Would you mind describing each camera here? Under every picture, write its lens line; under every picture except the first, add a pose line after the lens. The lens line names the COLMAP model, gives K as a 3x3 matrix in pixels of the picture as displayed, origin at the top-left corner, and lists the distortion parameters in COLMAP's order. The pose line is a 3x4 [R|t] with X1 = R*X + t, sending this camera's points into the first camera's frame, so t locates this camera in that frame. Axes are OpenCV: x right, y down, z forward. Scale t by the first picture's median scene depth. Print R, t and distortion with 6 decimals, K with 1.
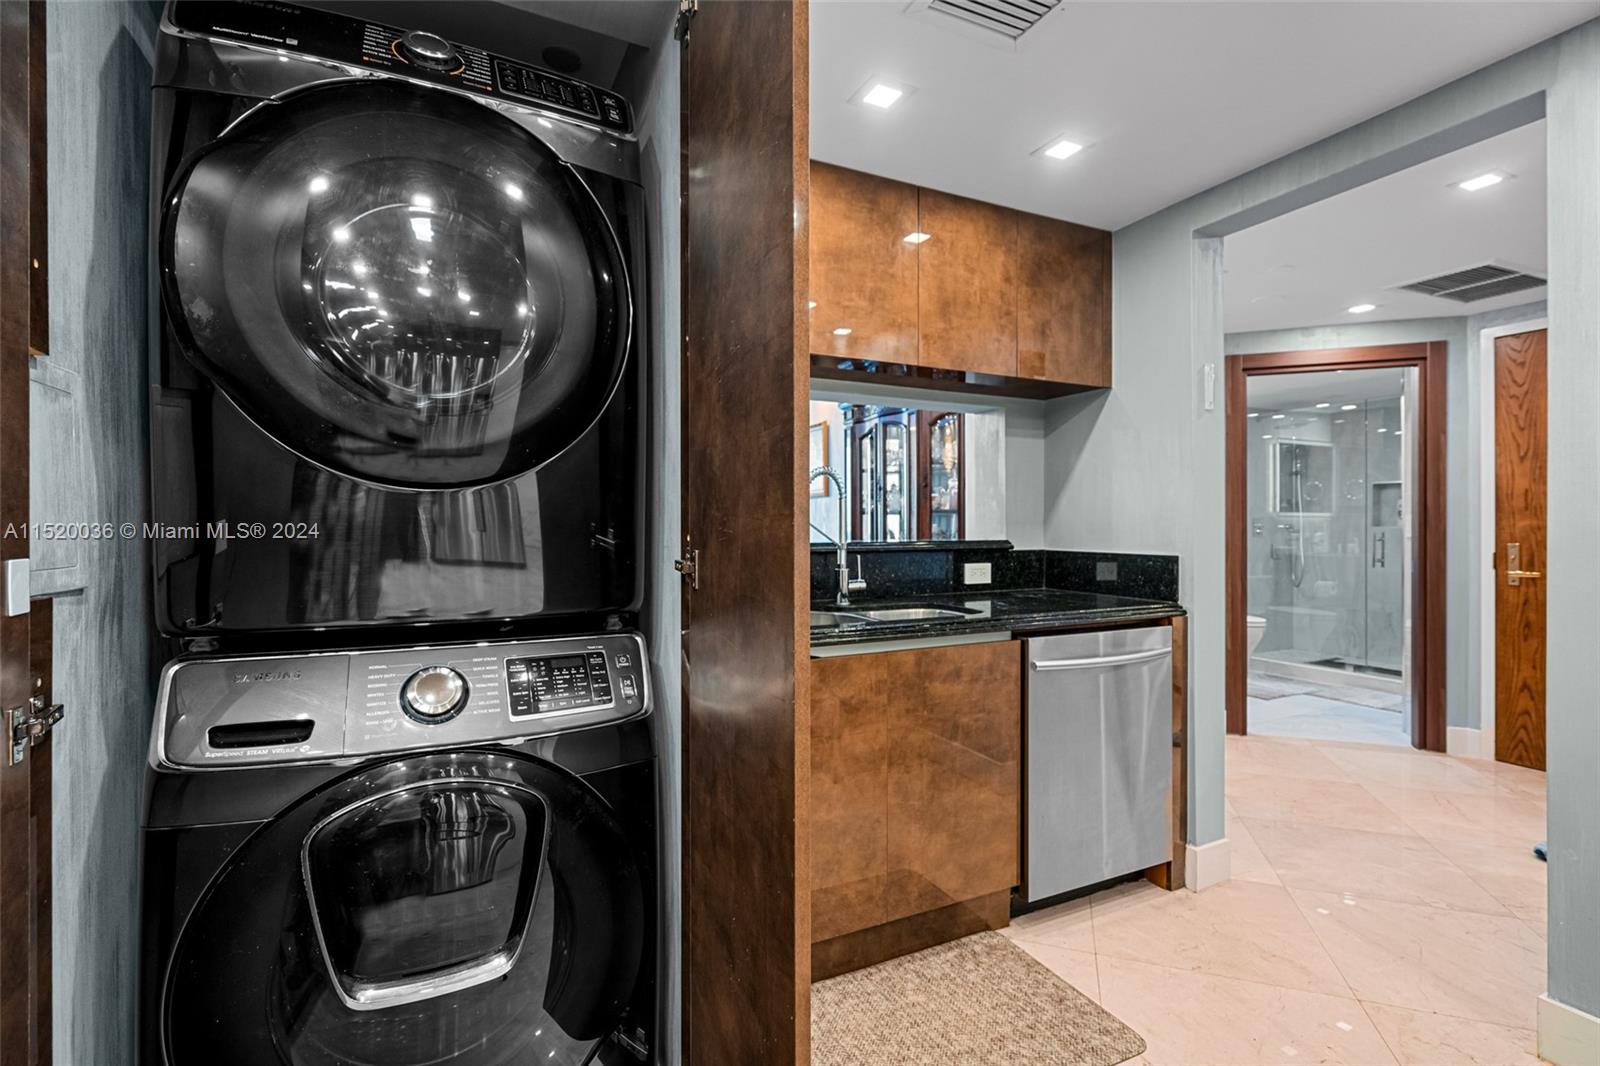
lens RADIAL K [[727.8, 0, 800.2], [0, 727.8, 531.6], [0, 0, 1]] dist [-0.000031, 0.001278]
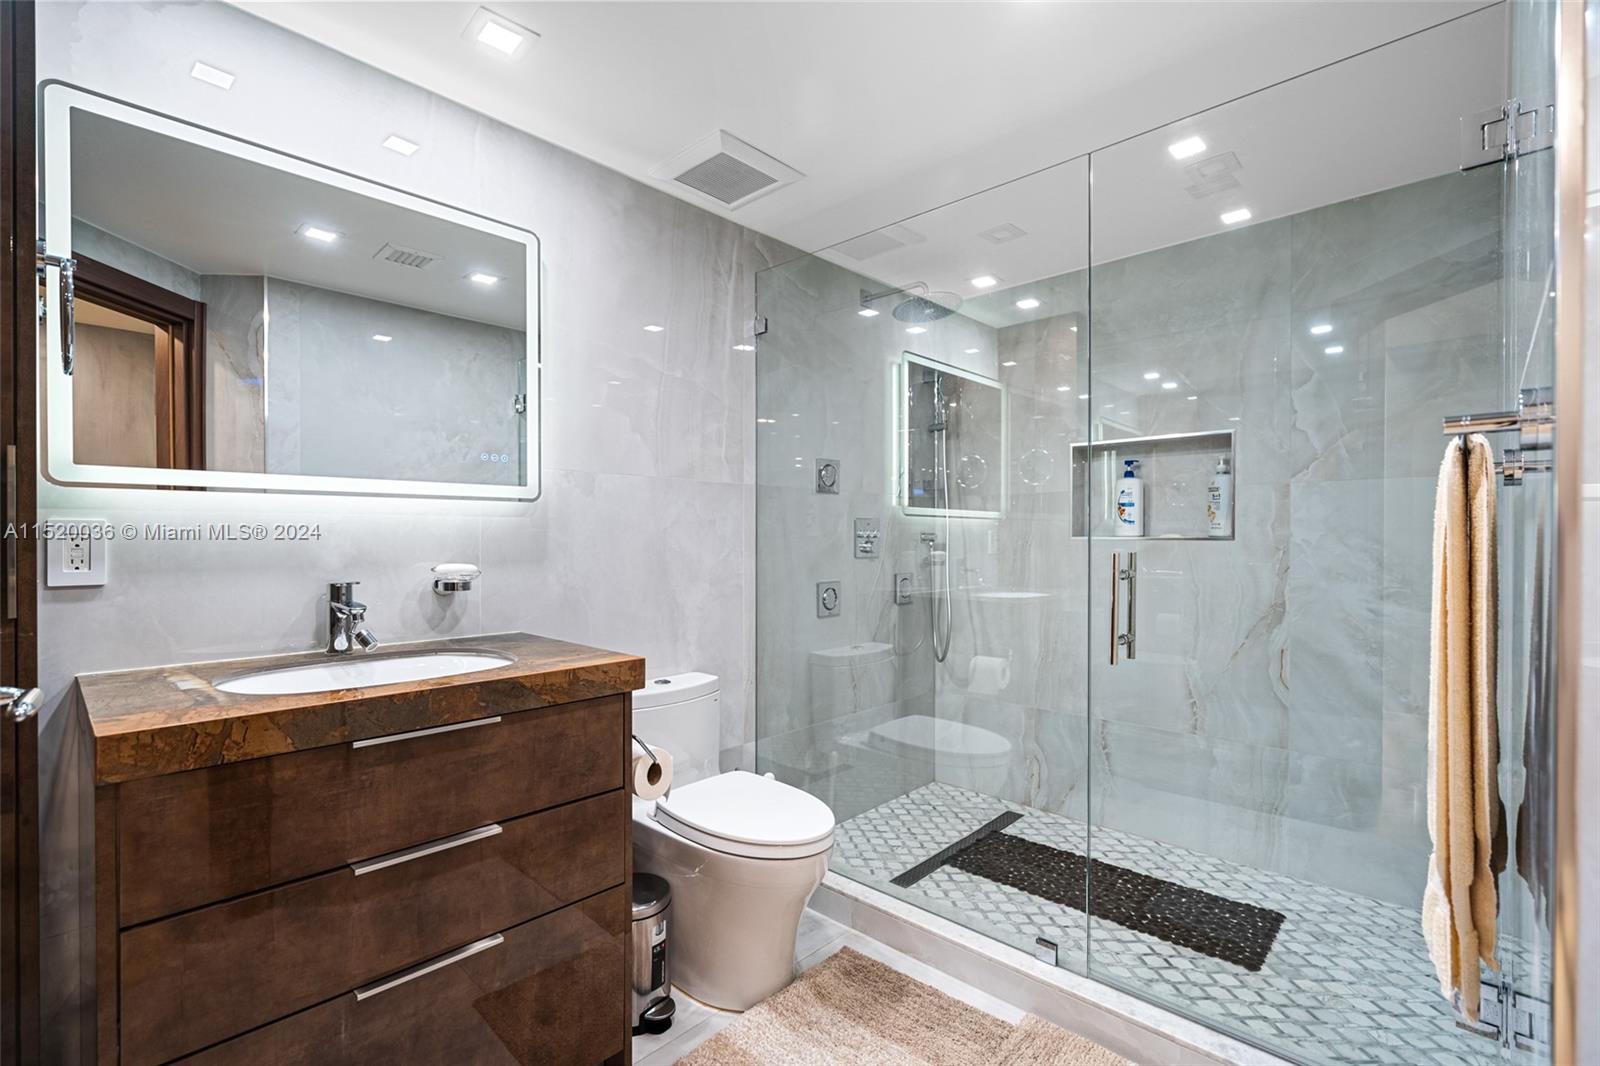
lens RADIAL K [[727.8, 0, 800.2], [0, 727.8, 531.6], [0, 0, 1]] dist [-0.000031, 0.001278]
pose [[0.932403, 0.004053, 0.361398, 0.775420], [-0.001805, 0.999977, -0.006558, -0.013432], [-0.361416, 0.005462, 0.932388, 1.073900]]
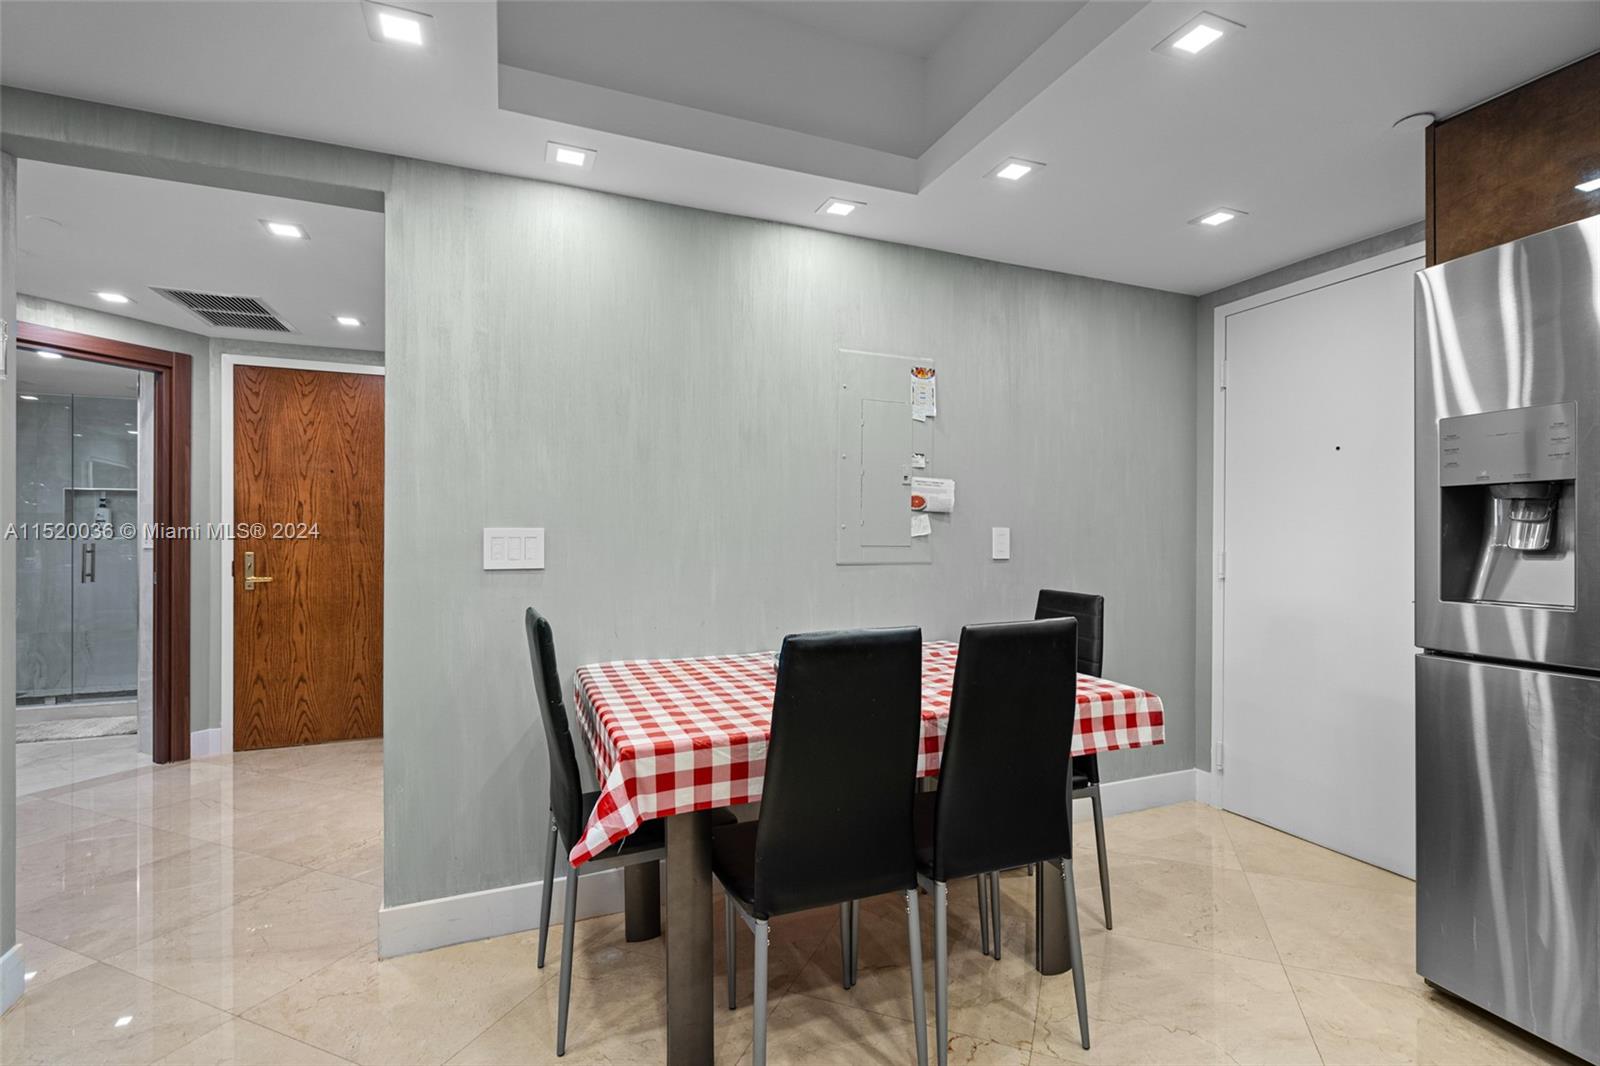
lens RADIAL K [[727.8, 0, 800.2], [0, 727.8, 531.6], [0, 0, 1]] dist [-0.000031, 0.001278]
pose [[0.064643, 0.012146, 0.997835, -0.078380], [0.005016, 0.999909, -0.012497, 0.002537], [-0.997896, 0.005813, 0.064576, 0.079542]]
